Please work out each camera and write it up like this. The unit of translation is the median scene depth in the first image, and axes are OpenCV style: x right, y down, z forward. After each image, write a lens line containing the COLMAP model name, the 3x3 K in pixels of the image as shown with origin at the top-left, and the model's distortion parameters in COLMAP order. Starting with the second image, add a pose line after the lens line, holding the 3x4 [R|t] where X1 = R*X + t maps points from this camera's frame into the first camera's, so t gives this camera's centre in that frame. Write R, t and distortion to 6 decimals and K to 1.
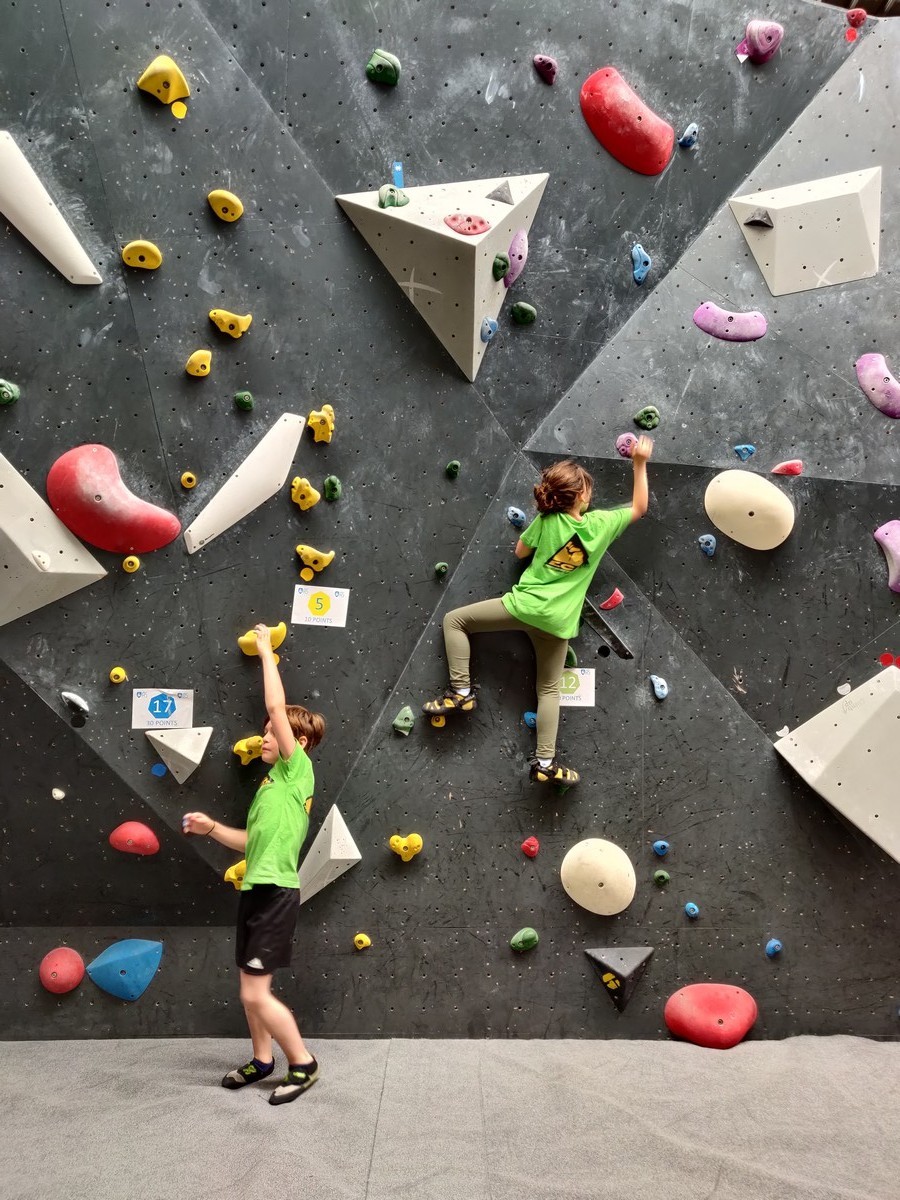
lens RADIAL K [[938.9, 0, 458.8], [0, 938.9, 602.4], [0, 0, 1]] dist [-0.013475, 0.071985]
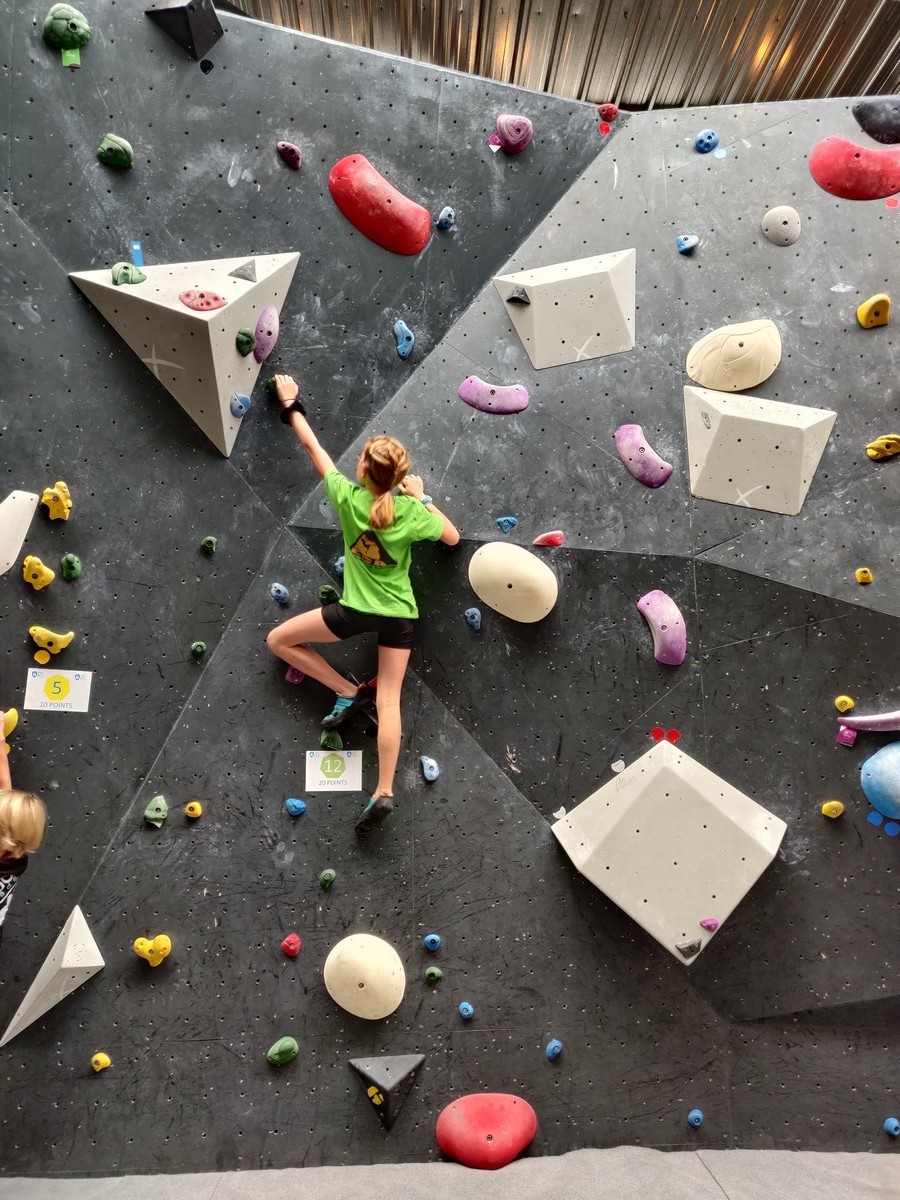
lens RADIAL K [[938.9, 0, 468.8], [0, 938.9, 585.9], [0, 0, 1]] dist [-0.013475, 0.071985]
pose [[0.999192, -0.017031, 0.036393, 0.229531], [0.020702, 0.994465, -0.103011, 0.005122], [-0.034437, 0.103681, 0.994014, 0.031294]]
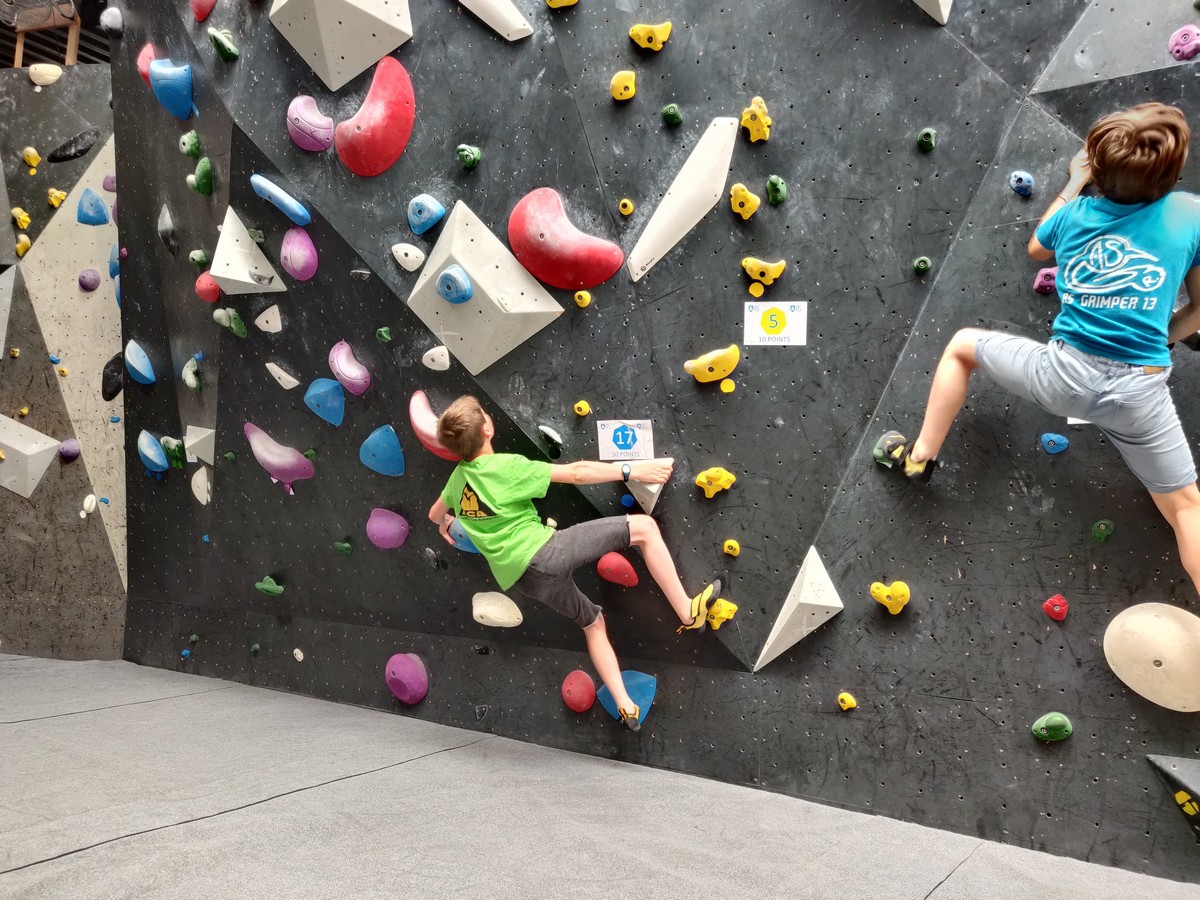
lens RADIAL K [[938.9, 0, 583.4], [0, 938.9, 455.2], [0, 0, 1]] dist [-0.013475, 0.071985]
pose [[0.781336, -0.038931, -0.622895, 0.263696], [0.048696, 0.998813, -0.001342, 0.121087], [0.622208, -0.029284, 0.782304, 0.166343]]
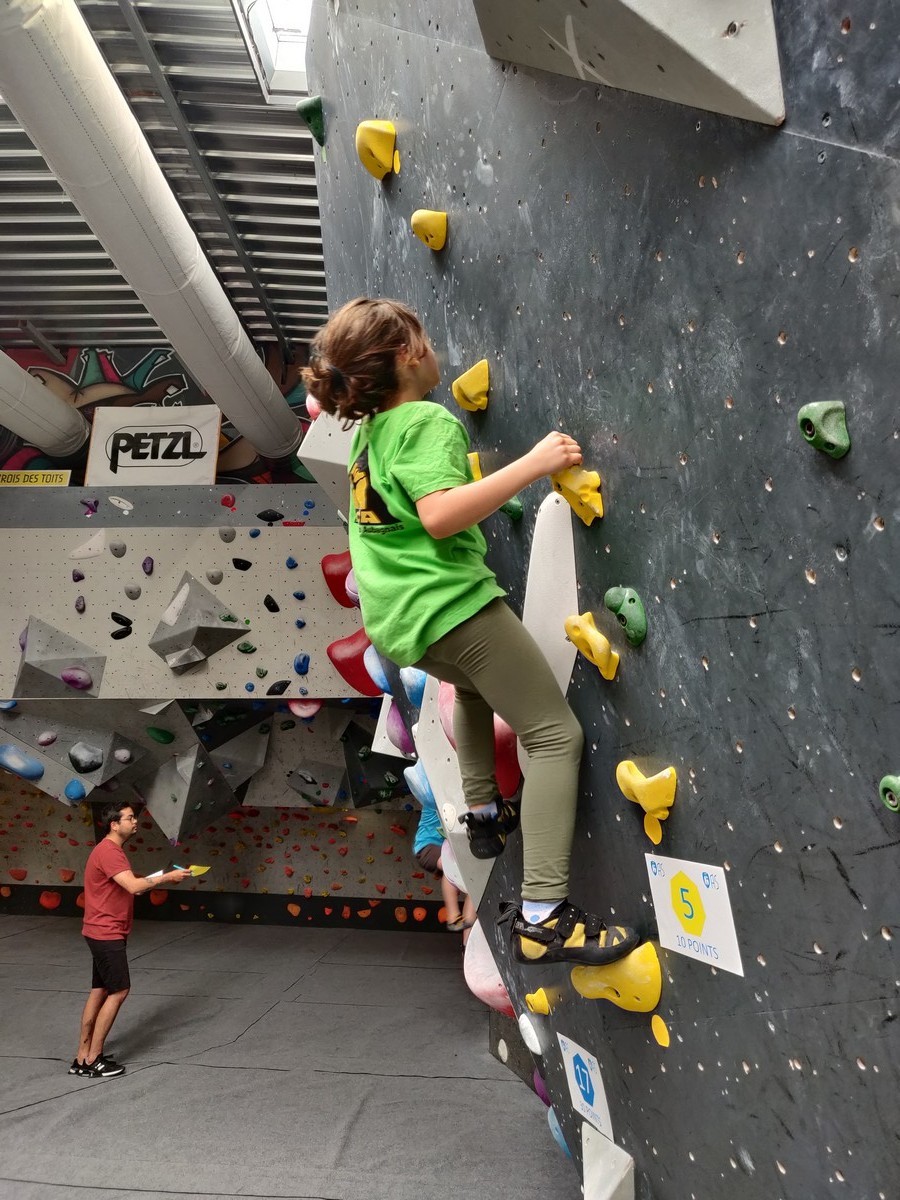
lens RADIAL K [[938.9, 0, 451.4], [0, 938.9, 591.1], [0, 0, 1]] dist [-0.013475, 0.071985]
pose [[-0.074772, -0.229332, -0.970472, 0.264732], [0.055660, 0.970719, -0.233679, -0.038450], [0.995646, -0.071489, -0.059817, 0.915750]]
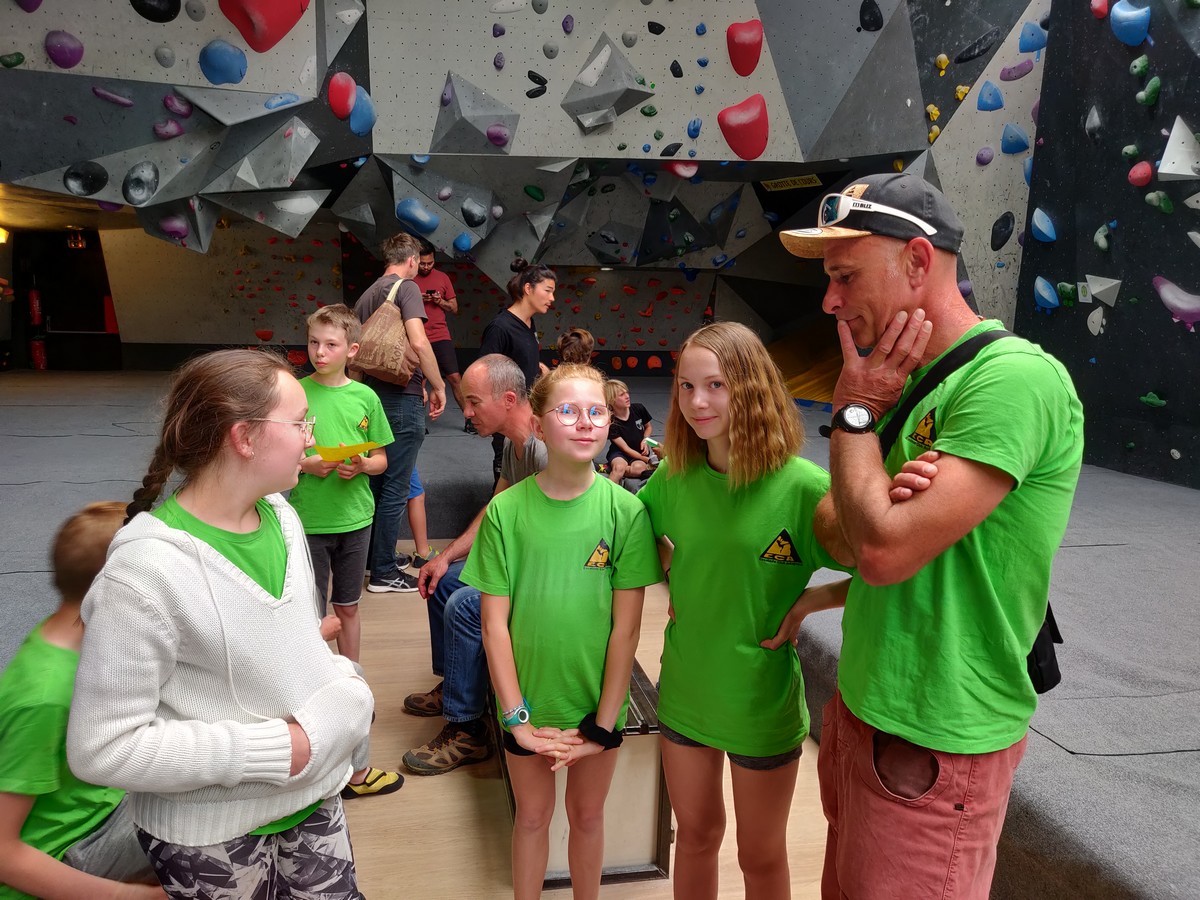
lens RADIAL K [[938.9, 0, 576.6], [0, 938.9, 448.3], [0, 0, 1]] dist [-0.013475, 0.071985]
pose [[0.168522, 0.141664, -0.975465, 0.624045], [0.067236, 0.985661, 0.154761, 0.027149], [0.983402, -0.091667, 0.156581, -0.420339]]
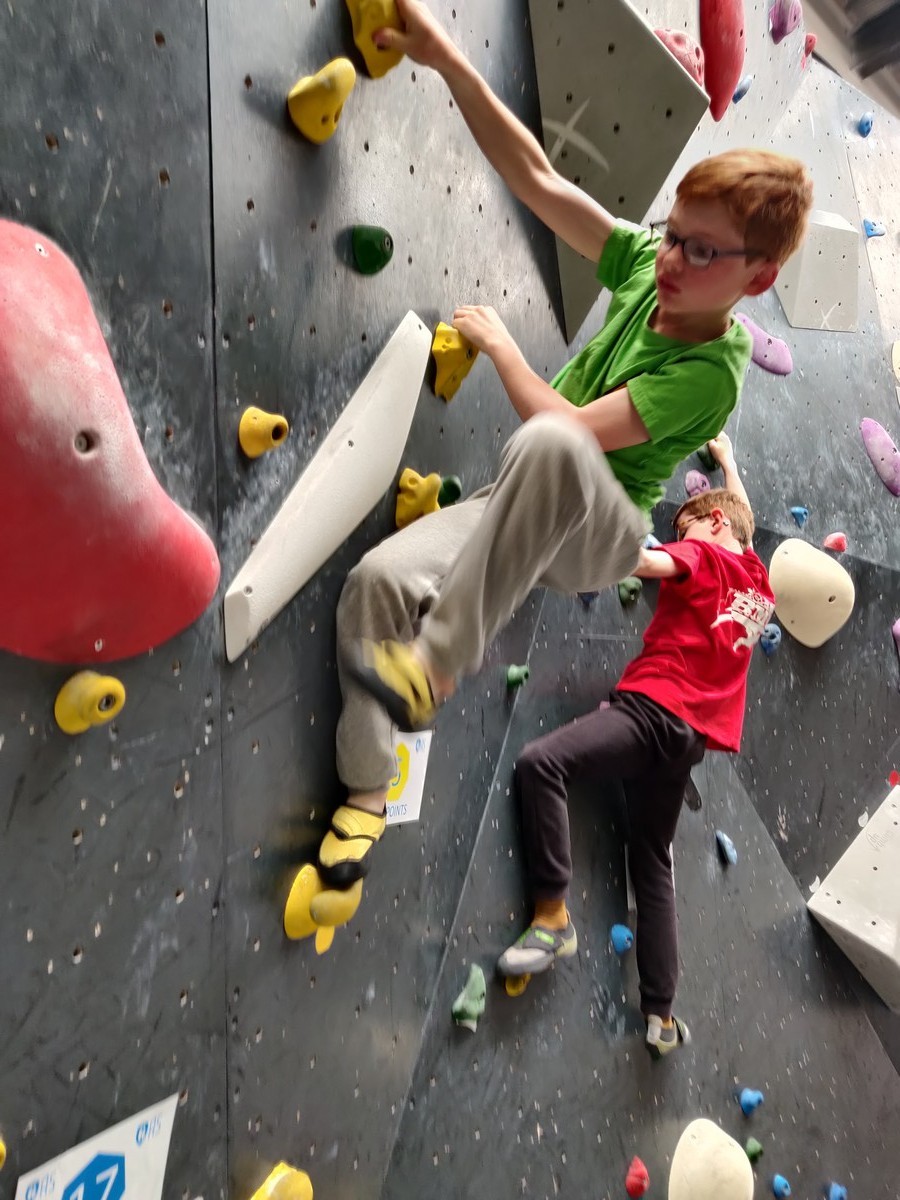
lens RADIAL K [[938.9, 0, 459.0], [0, 938.9, 573.1], [0, 0, 1]] dist [-0.013475, 0.071985]
pose [[0.716153, 0.058993, 0.695446, -0.419331], [0.009220, 0.995535, -0.093944, -0.046626], [-0.697882, 0.073691, 0.712411, 0.660559]]
